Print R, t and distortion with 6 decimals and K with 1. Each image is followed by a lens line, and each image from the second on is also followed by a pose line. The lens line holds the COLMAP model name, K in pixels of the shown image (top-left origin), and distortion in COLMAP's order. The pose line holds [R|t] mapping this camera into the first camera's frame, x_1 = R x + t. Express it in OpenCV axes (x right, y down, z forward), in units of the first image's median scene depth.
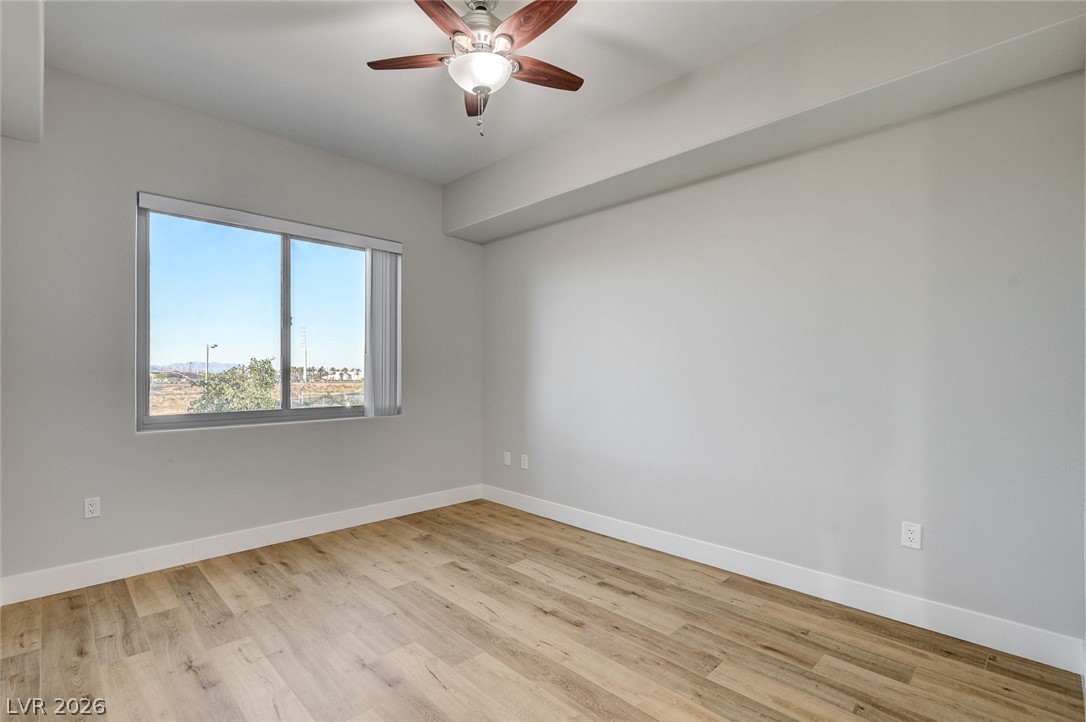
lens RADIAL K [[465.4, 0, 543.6], [0, 465.4, 372.4], [0, 0, 1]] dist [-0.000754, -0.000328]
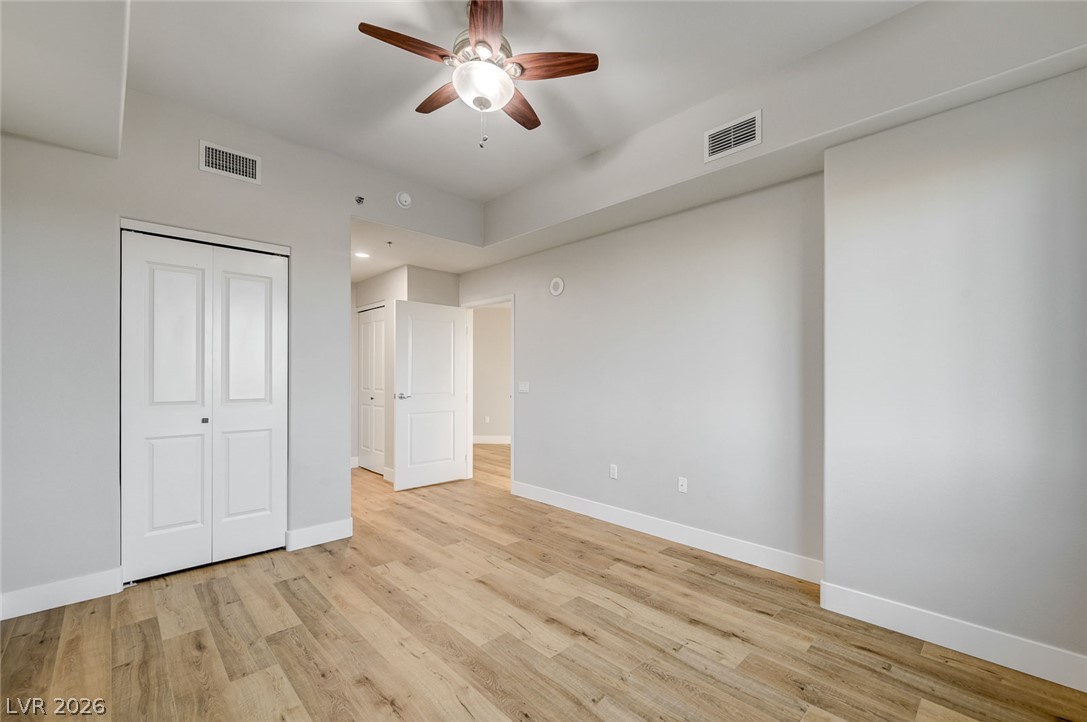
lens RADIAL K [[465.8, 0, 544.1], [0, 465.8, 372.4], [0, 0, 1]] dist [-0.000754, -0.000328]
pose [[-0.999641, -0.001488, 0.026741, -0.301536], [-0.001487, 0.999999, 0.000079, -0.012699], [-0.026741, 0.000039, -0.999642, 2.040444]]
